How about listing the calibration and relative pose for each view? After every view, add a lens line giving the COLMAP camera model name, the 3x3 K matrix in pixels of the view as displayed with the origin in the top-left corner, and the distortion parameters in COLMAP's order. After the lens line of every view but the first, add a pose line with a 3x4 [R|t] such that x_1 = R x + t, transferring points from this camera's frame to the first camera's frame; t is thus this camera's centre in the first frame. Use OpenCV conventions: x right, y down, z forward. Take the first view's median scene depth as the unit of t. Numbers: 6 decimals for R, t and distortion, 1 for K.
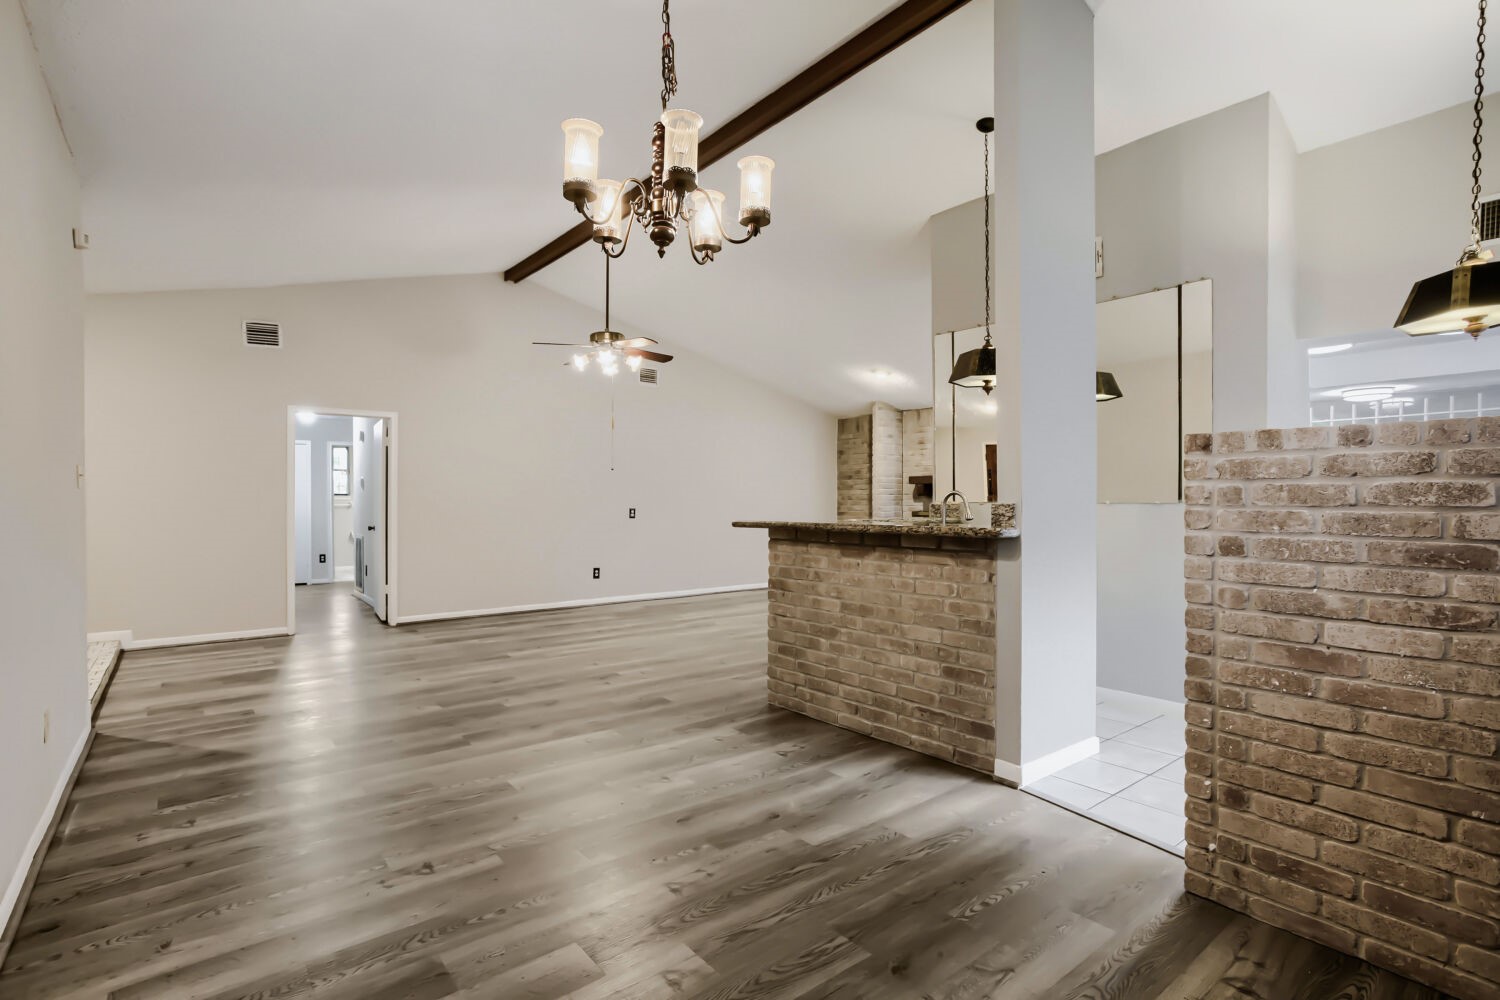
lens RADIAL K [[741.6, 0, 758.4], [0, 741.6, 499.9], [0, 0, 1]] dist [-0.073091, 0.043187]
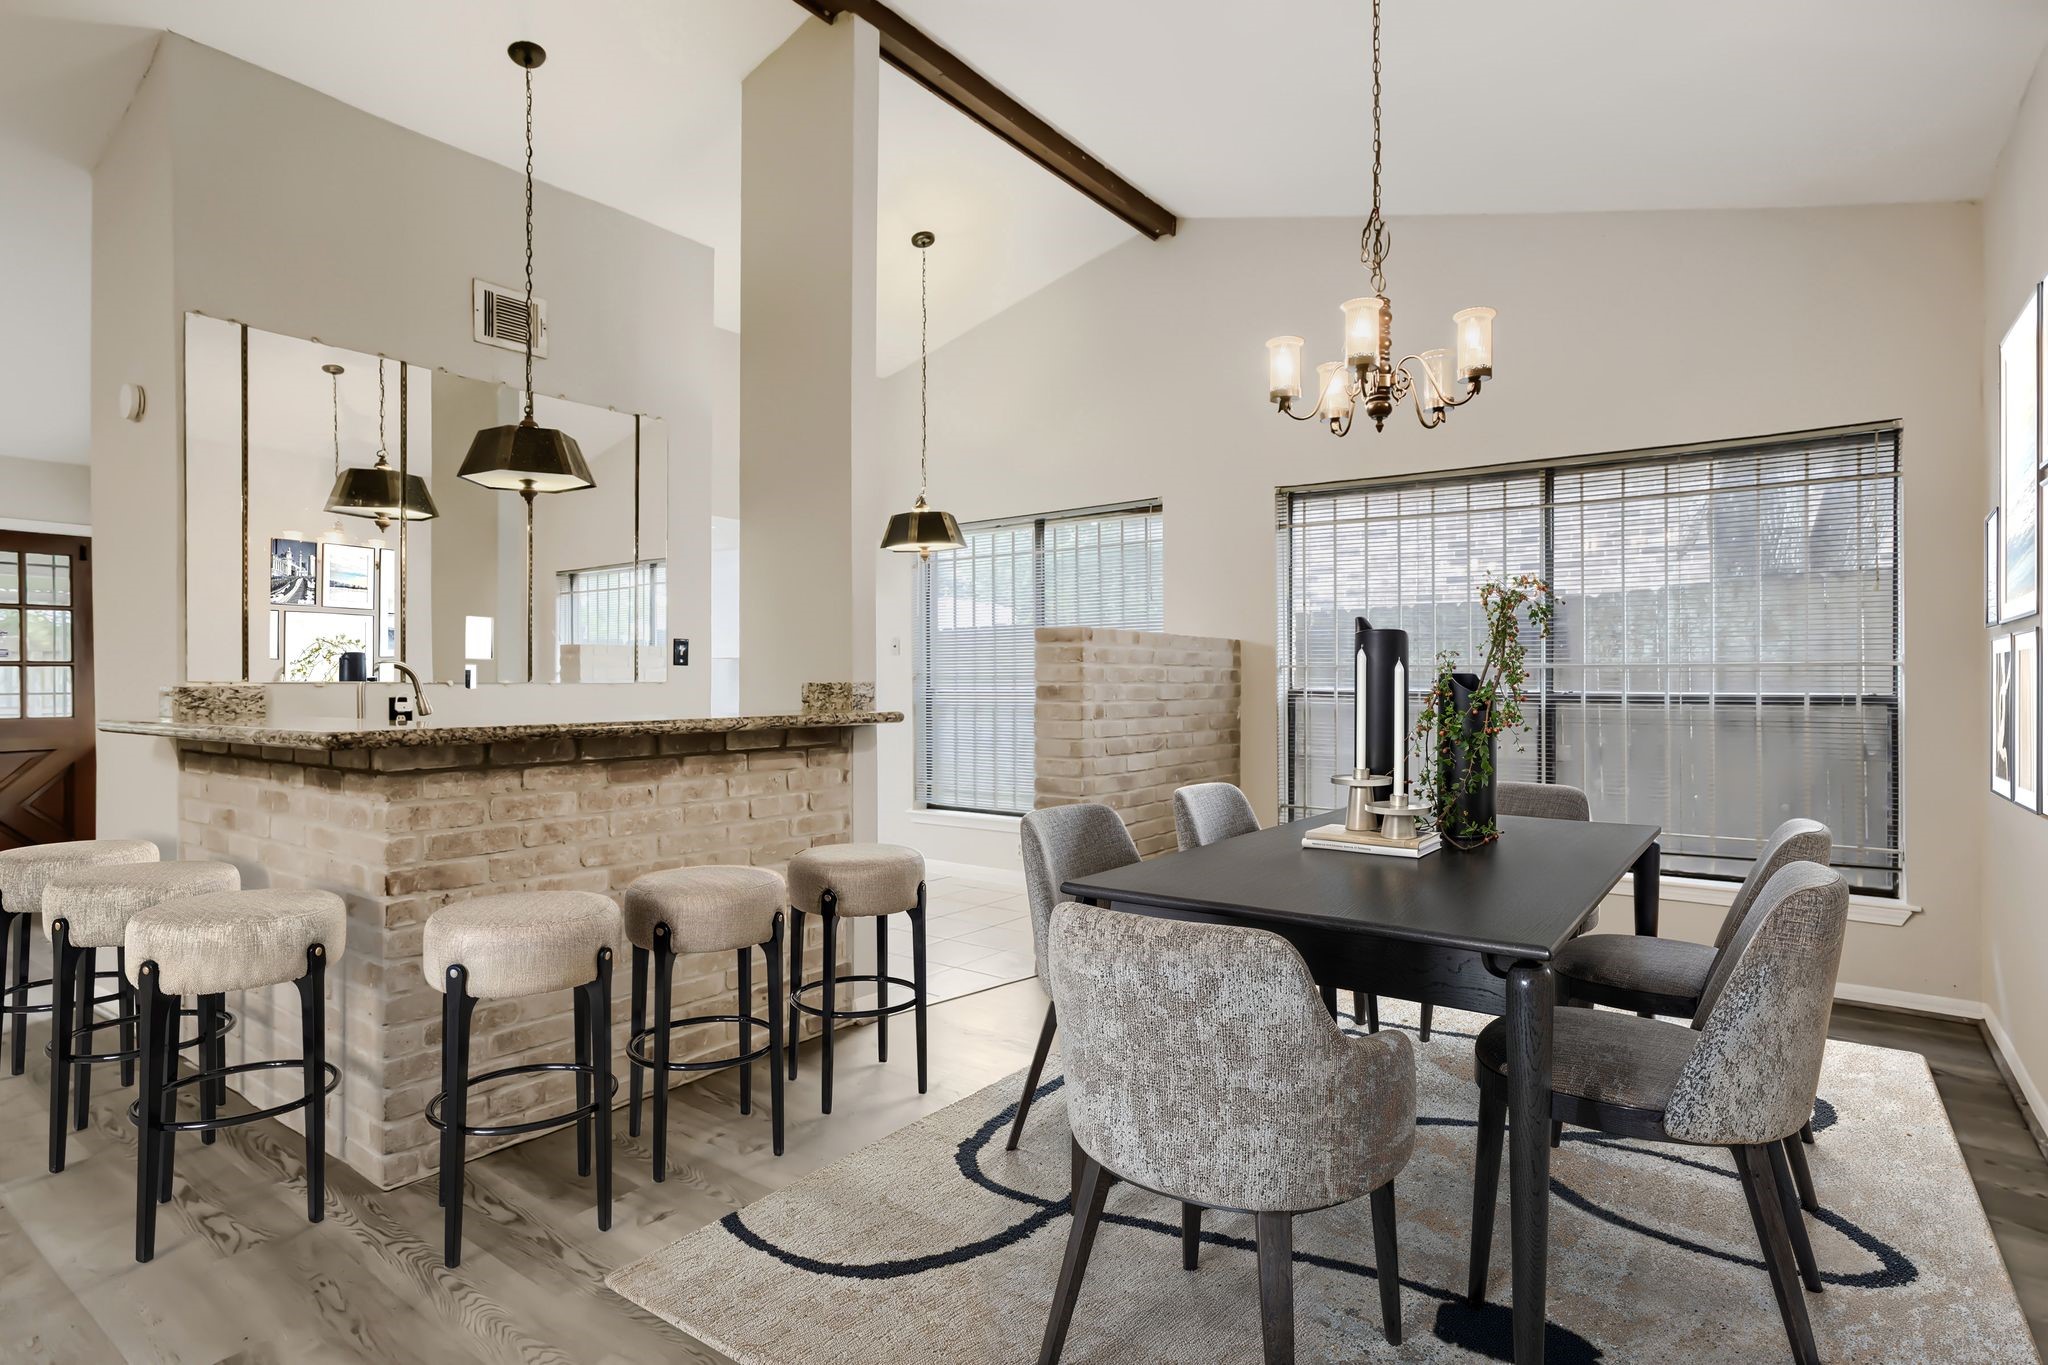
lens RADIAL K [[1064.6, 0, 1025.1], [0, 1064.6, 687.6], [0, 0, 1]] dist [-0.056099, 0.030687]
pose [[-0.260823, -0.003849, 0.965379, -0.723344], [0.000985, 0.999990, 0.004253, 0.005131], [-0.965386, 0.002061, -0.260817, 0.958213]]
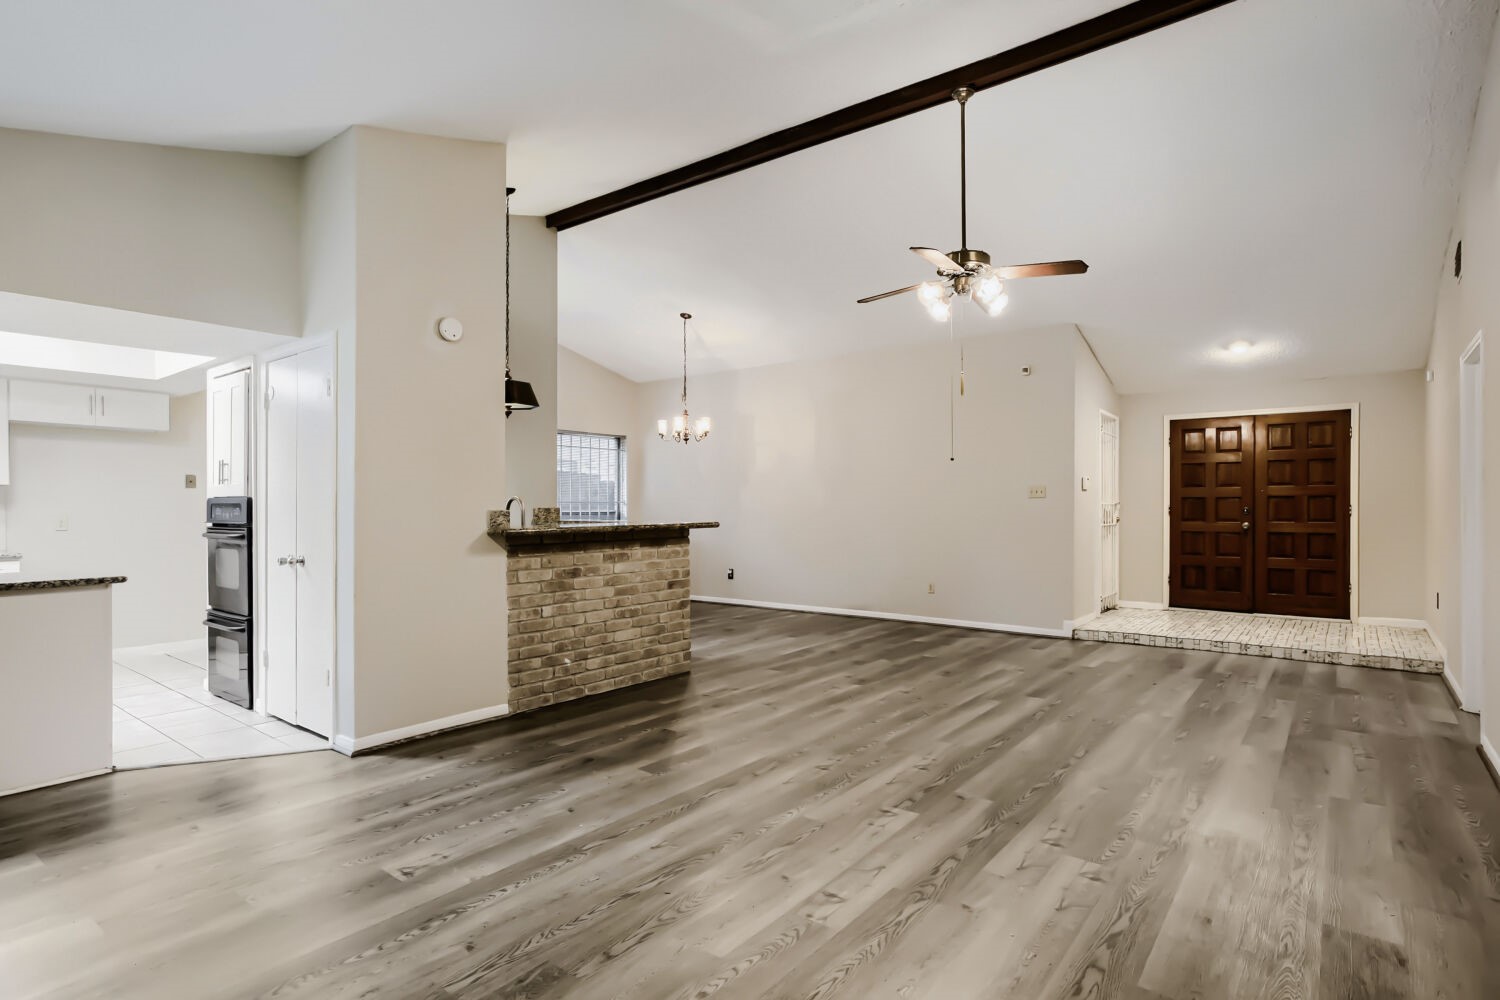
lens RADIAL K [[779.7, 0, 750.8], [0, 779.7, 503.7], [0, 0, 1]] dist [-0.056099, 0.030687]
pose [[-0.968356, 0.000526, -0.249573, 0.283870], [0.002475, 0.999969, -0.007498, 0.008290], [0.249561, -0.007878, -0.968327, 2.673579]]
